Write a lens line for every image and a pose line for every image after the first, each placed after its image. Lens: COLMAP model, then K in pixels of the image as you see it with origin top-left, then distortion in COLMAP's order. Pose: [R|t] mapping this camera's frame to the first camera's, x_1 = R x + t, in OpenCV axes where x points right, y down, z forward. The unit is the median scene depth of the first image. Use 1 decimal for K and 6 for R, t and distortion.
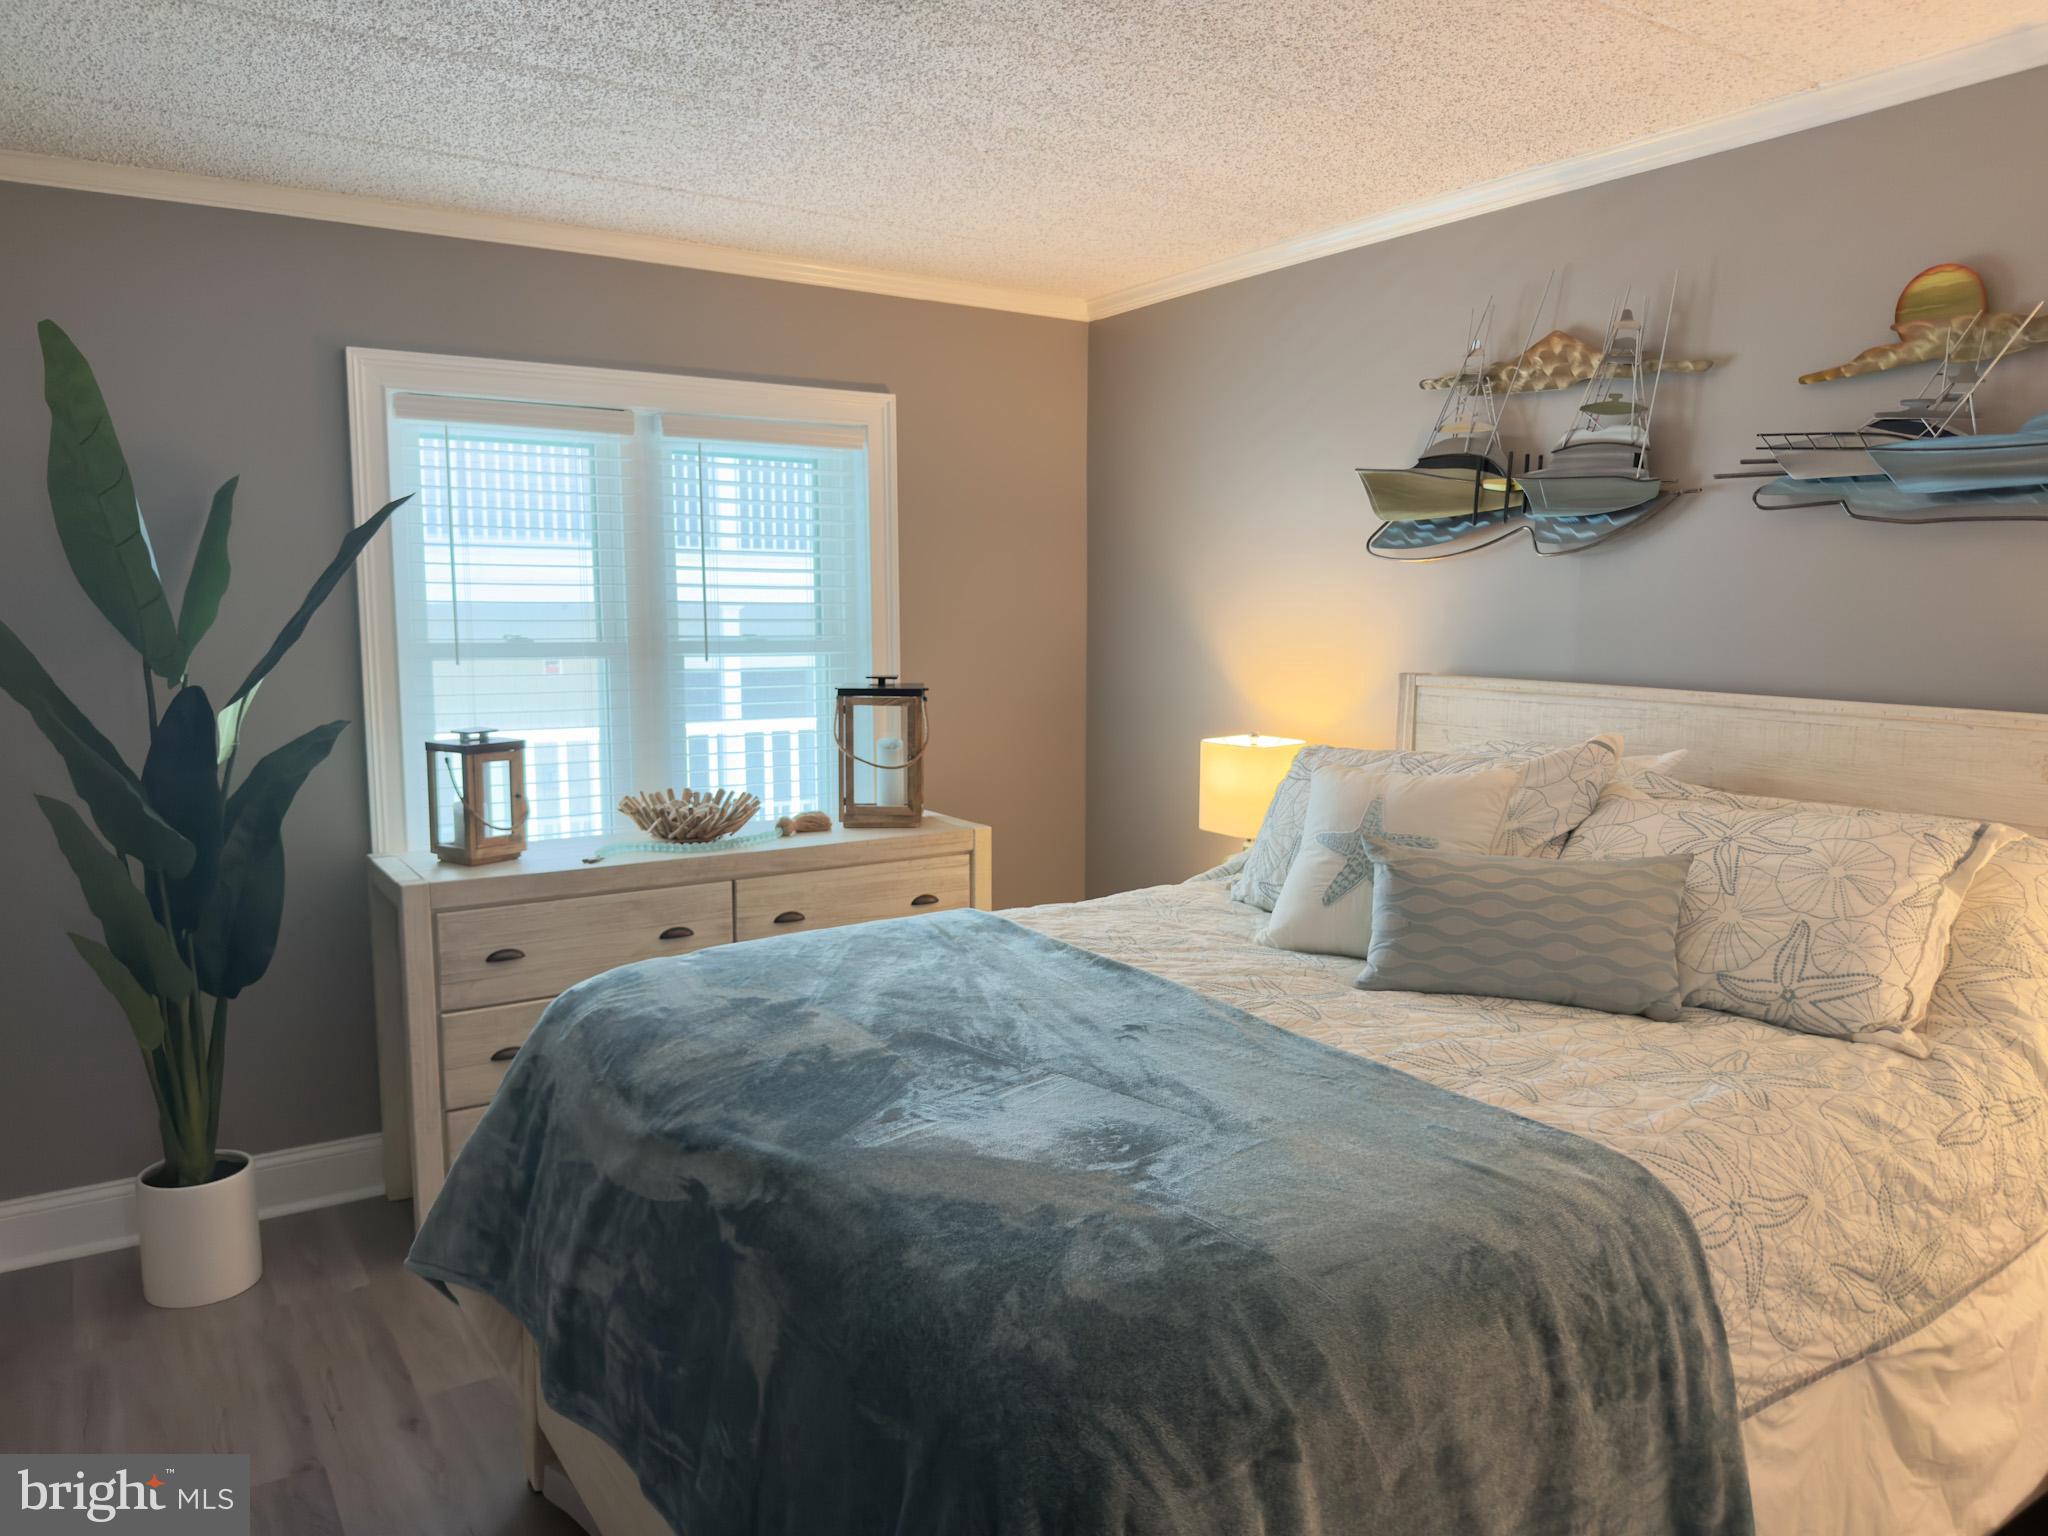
lens RADIAL K [[1433.7, 0, 1018.4], [0, 1433.7, 768.1], [0, 0, 1]] dist [0.150205, -0.255484]
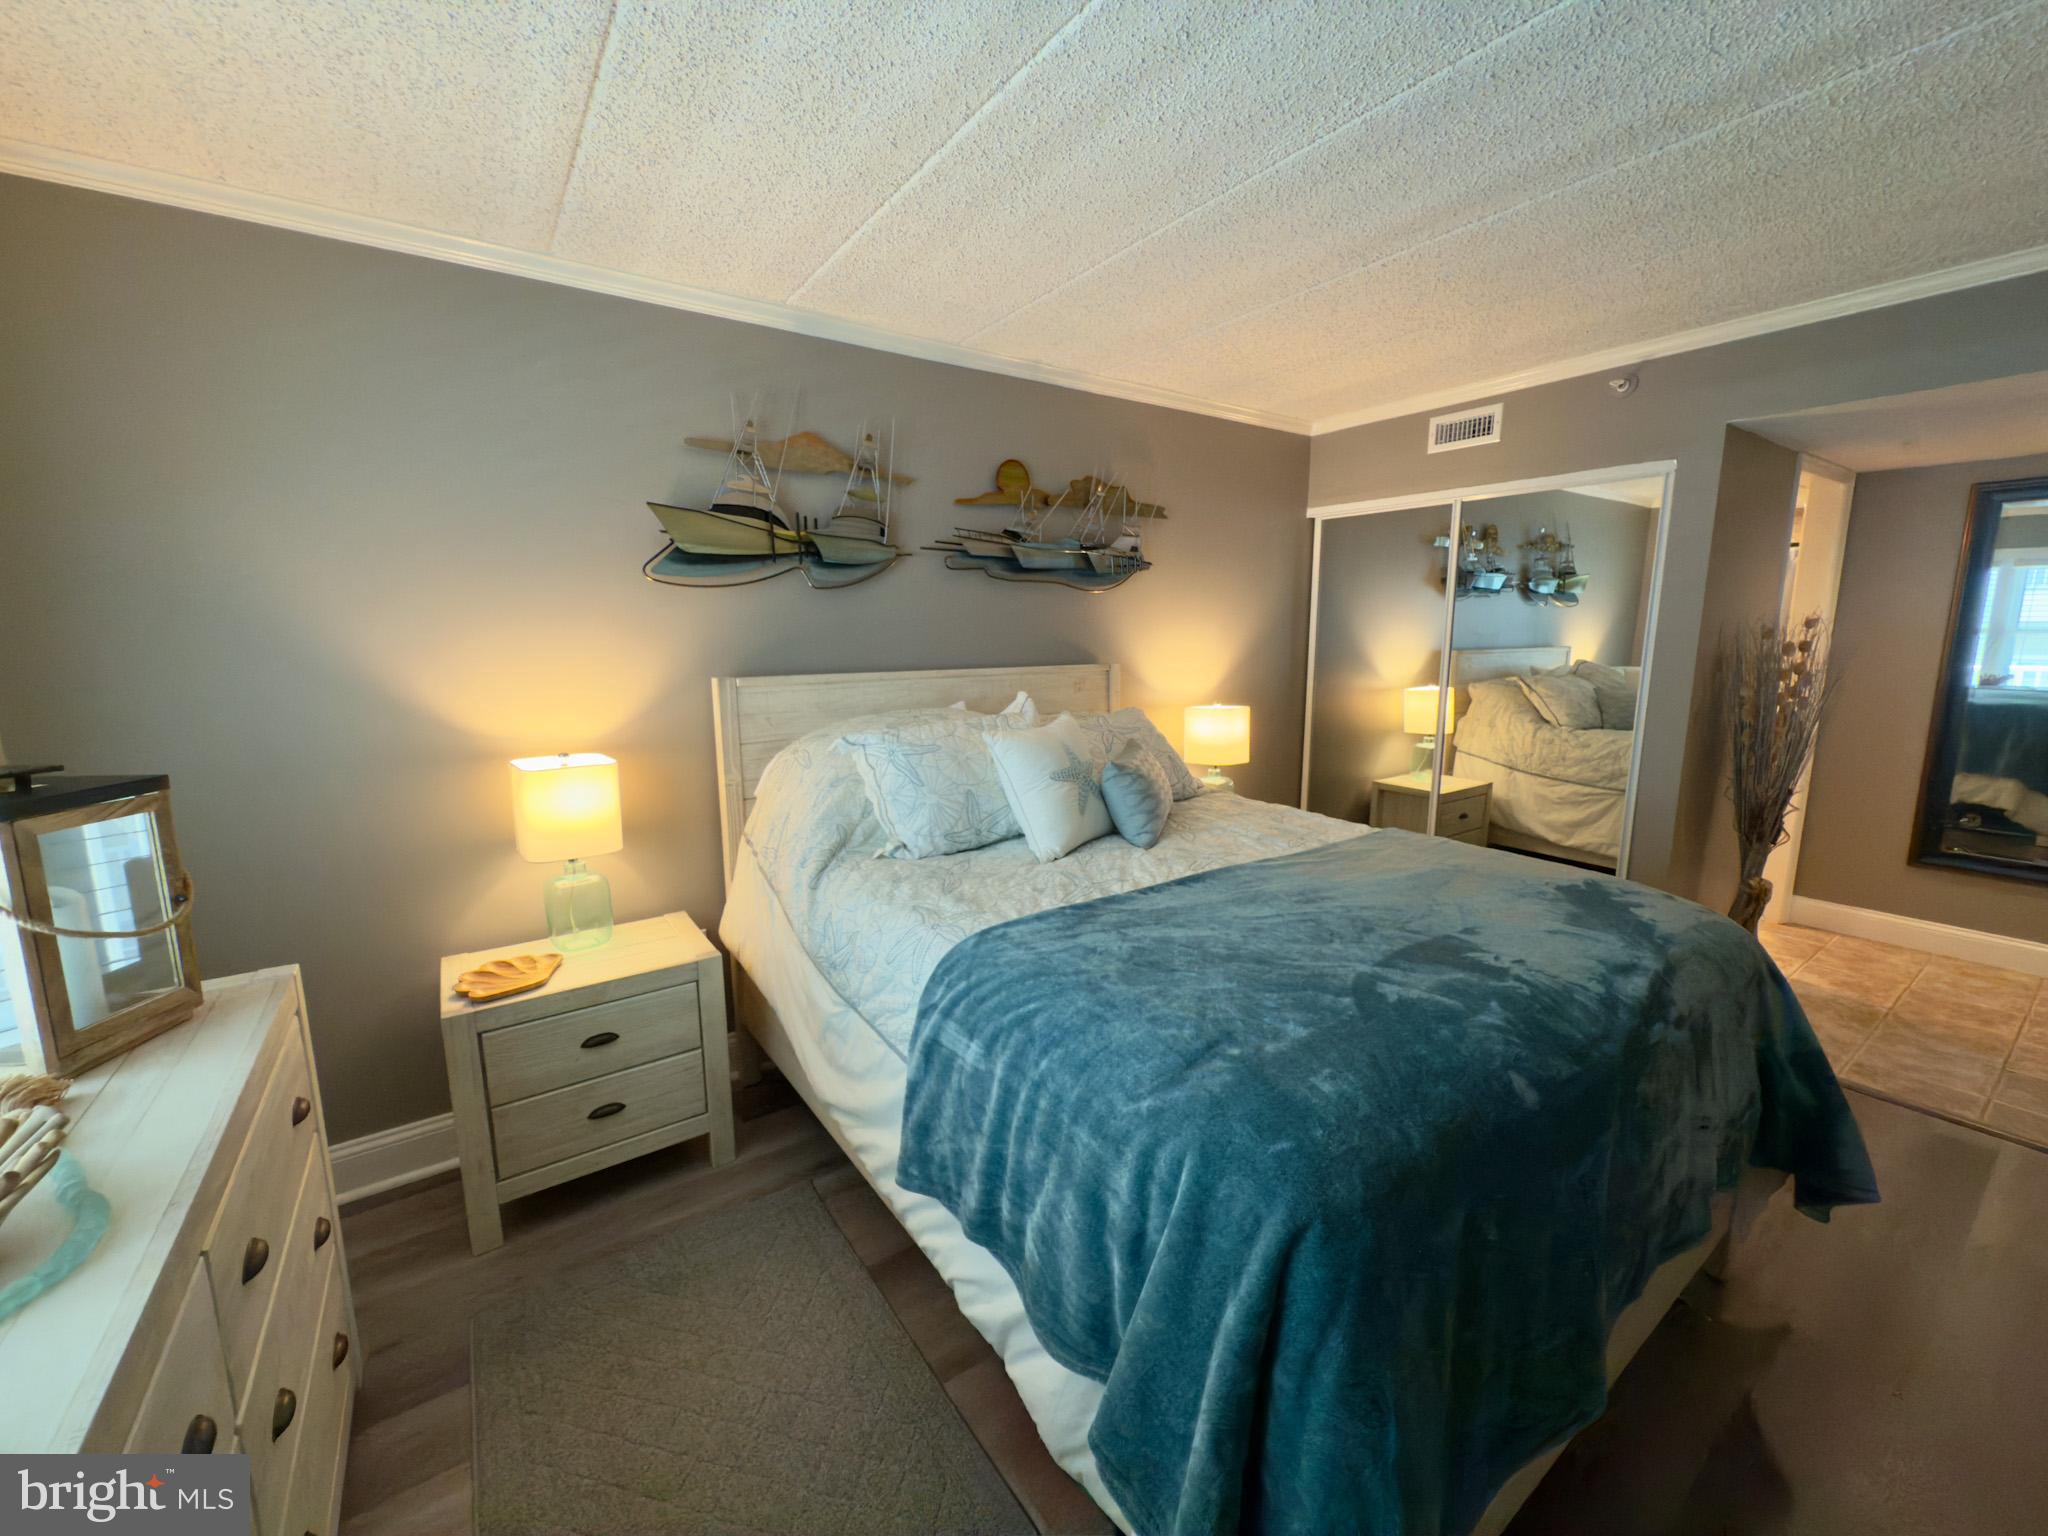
lens RADIAL K [[813.0, 0, 1026.1], [0, 813.0, 761.4], [0, 0, 1]] dist [0.000640, -0.000004]
pose [[-0.016618, -0.164833, 0.986181, -0.527491], [0.130867, 0.977474, 0.165583, -0.093202], [-0.991261, 0.131810, 0.005328, 0.896931]]
